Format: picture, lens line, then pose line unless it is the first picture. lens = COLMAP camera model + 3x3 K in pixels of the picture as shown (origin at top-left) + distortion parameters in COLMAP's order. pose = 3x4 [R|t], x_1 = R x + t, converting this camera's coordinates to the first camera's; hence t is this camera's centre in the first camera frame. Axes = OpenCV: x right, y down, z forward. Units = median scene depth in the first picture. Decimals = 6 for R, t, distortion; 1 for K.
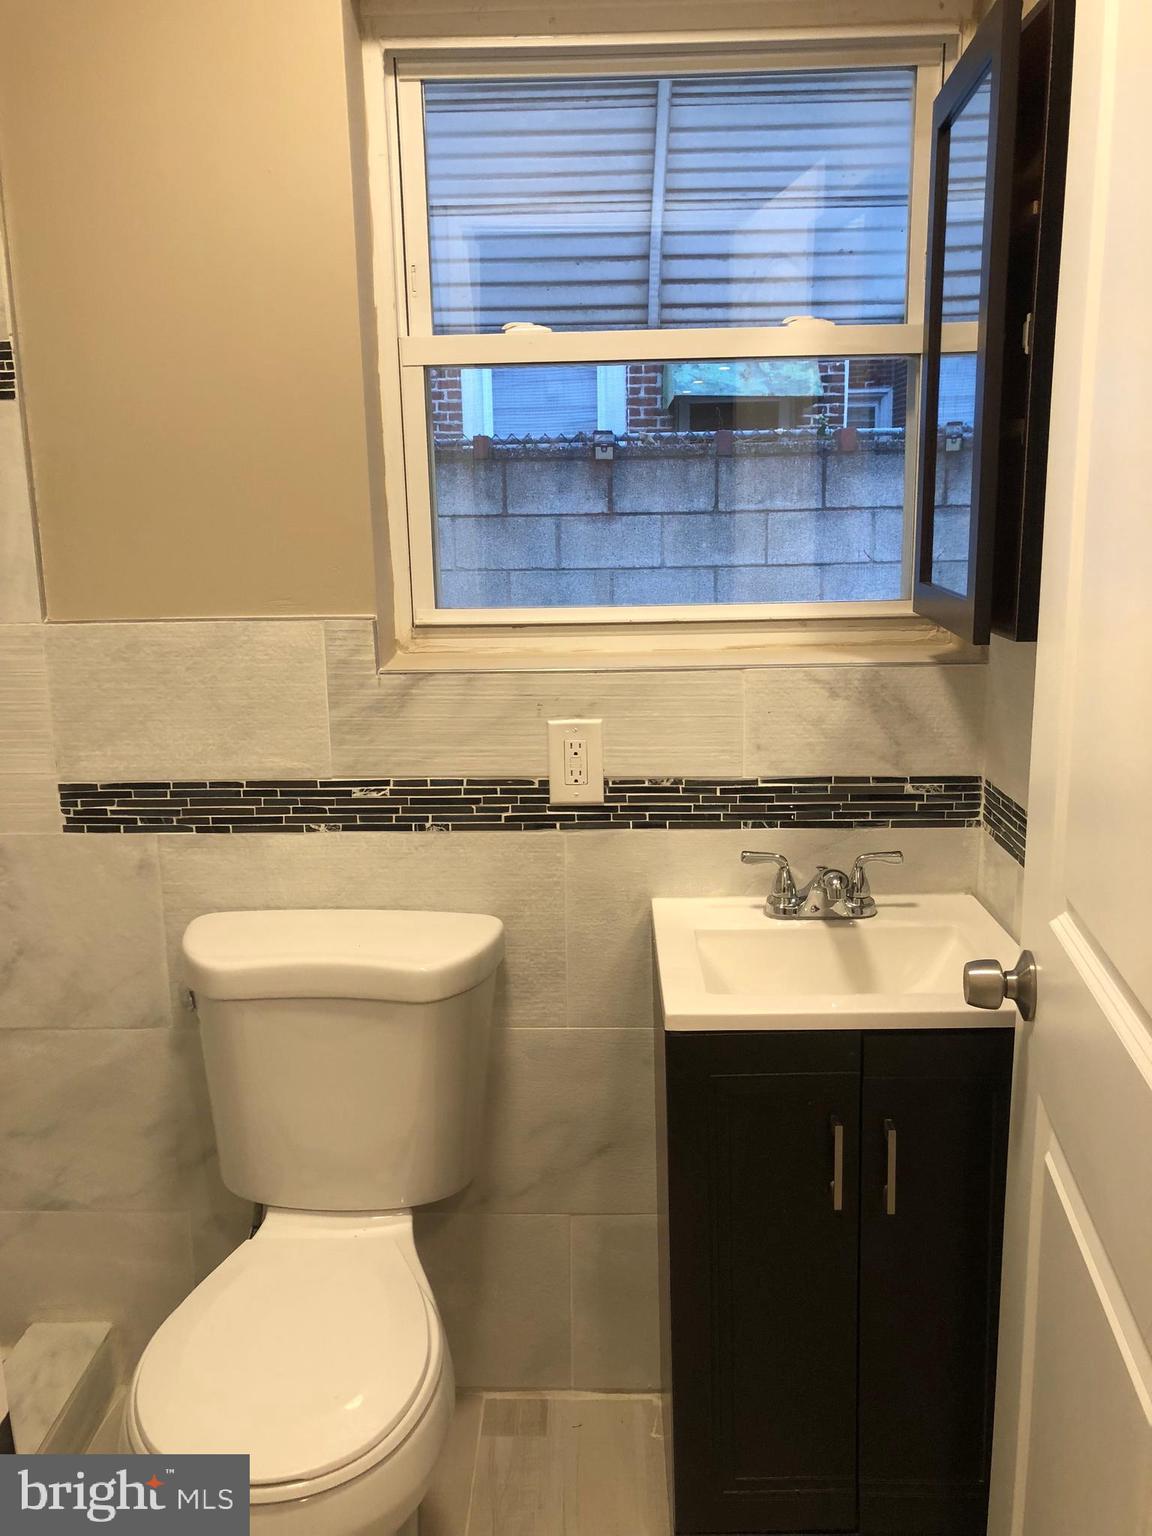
lens RADIAL K [[1252.2, 0, 581.9], [0, 1252.2, 772.1], [0, 0, 1]] dist [0.006450, -0.017555]
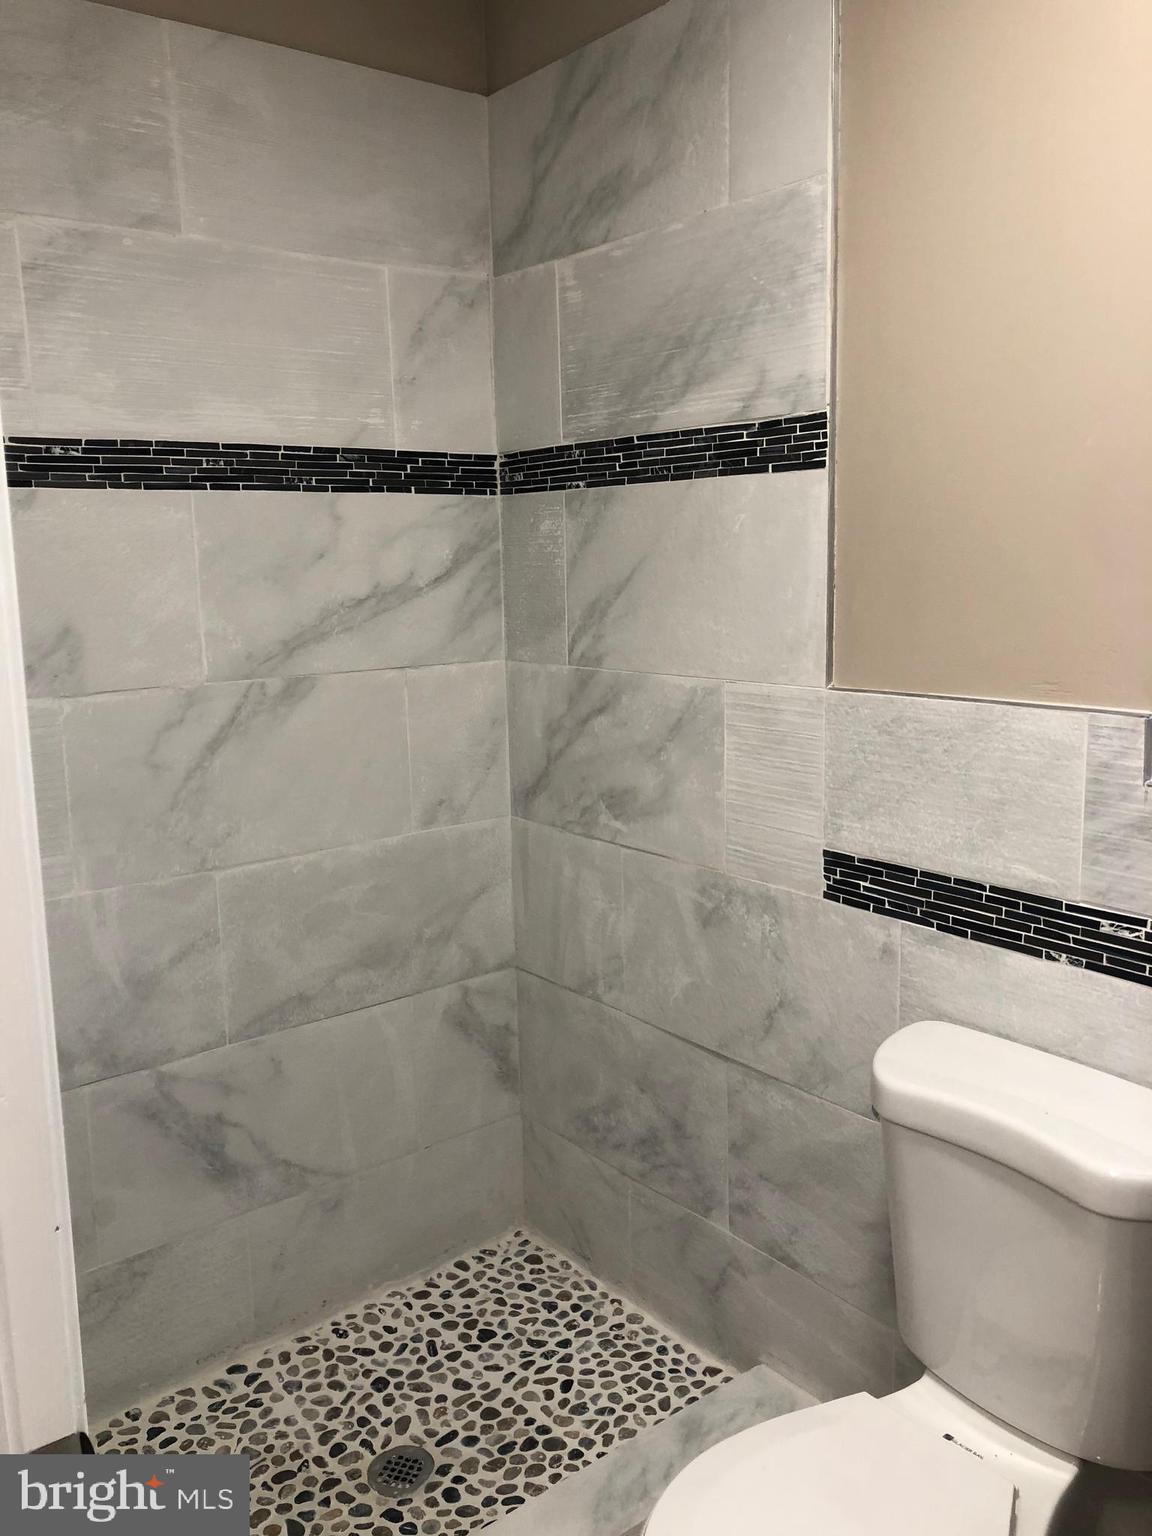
lens RADIAL K [[1252.2, 0, 575.9], [0, 1252.2, 763.0], [0, 0, 1]] dist [0.006450, -0.017555]
pose [[0.619401, 0.126821, -0.774764, 0.221398], [-0.156766, 0.986971, 0.036227, -0.063518], [0.769264, 0.099018, 0.631212, 0.216708]]
